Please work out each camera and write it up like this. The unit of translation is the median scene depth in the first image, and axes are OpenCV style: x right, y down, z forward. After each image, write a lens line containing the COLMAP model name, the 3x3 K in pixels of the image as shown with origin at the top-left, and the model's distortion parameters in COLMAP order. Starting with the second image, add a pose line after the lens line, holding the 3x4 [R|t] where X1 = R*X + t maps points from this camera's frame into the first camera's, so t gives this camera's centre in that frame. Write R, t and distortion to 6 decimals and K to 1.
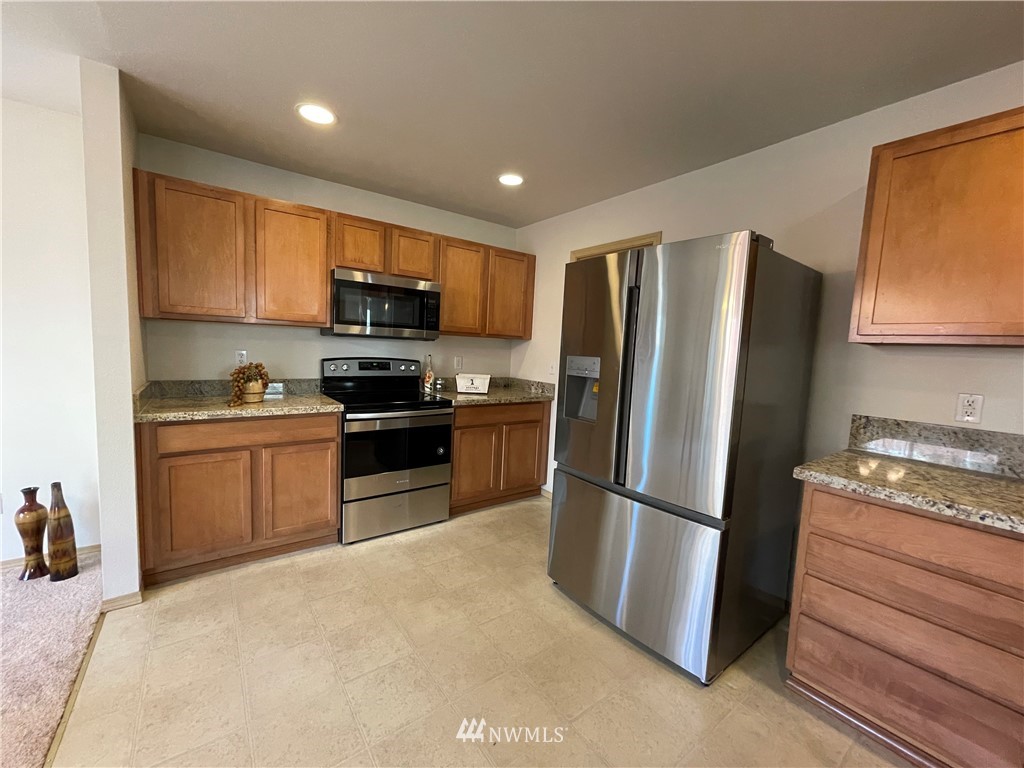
lens RADIAL K [[412.3, 0, 512.0], [0, 412.3, 384.0], [0, 0, 1]] dist [-0.000837, -0.000291]
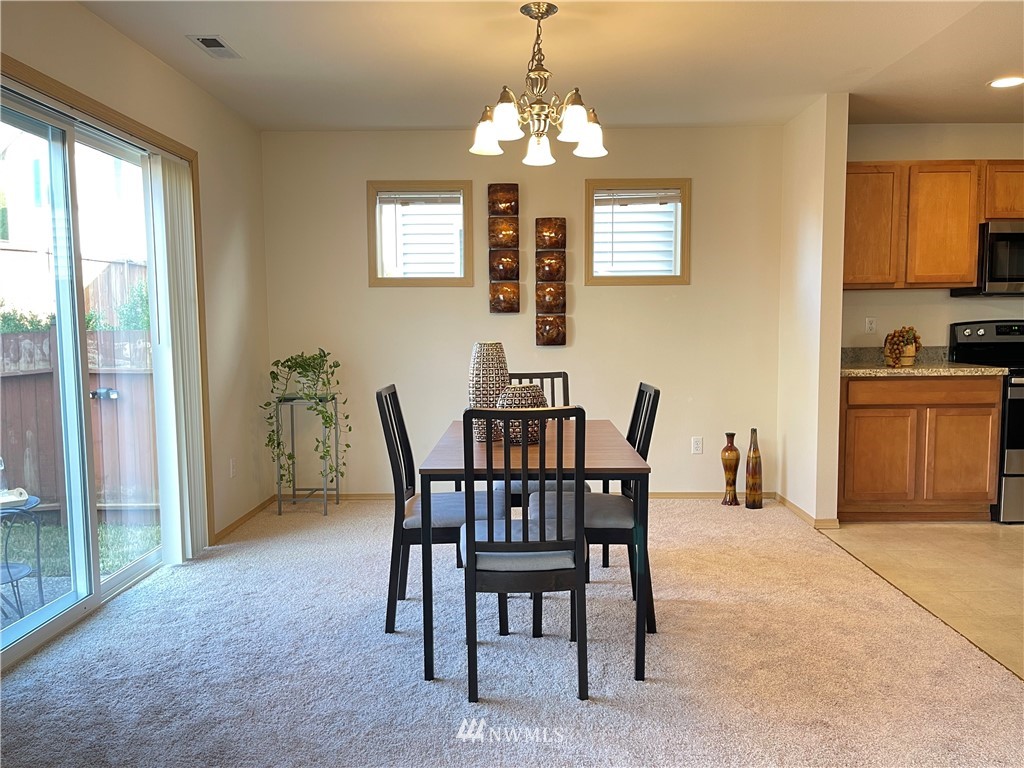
lens RADIAL K [[769.0, 0, 512.0], [0, 769.0, 384.0], [0, 0, 1]] dist [0.090063, -0.122965]
pose [[0.789869, -0.000254, -0.613275, -0.222904], [-0.011768, 0.999810, -0.015570, 0.133641], [0.613162, 0.019515, 0.789716, -1.132563]]
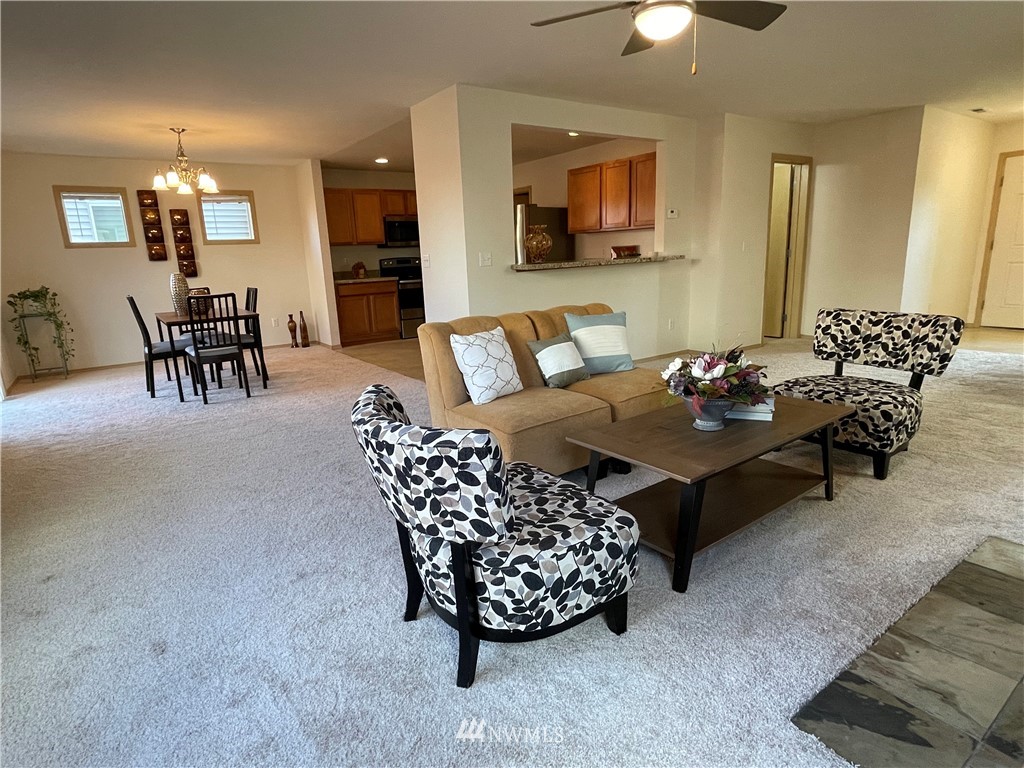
lens RADIAL K [[561.5, 0, 512.0], [0, 561.5, 384.0], [0, 0, 1]] dist [0.003695, -0.018302]
pose [[0.996543, -0.076841, -0.031572, 0.308277], [0.080507, 0.987035, 0.138853, 0.275739], [0.020493, -0.140915, 0.989810, -2.360731]]
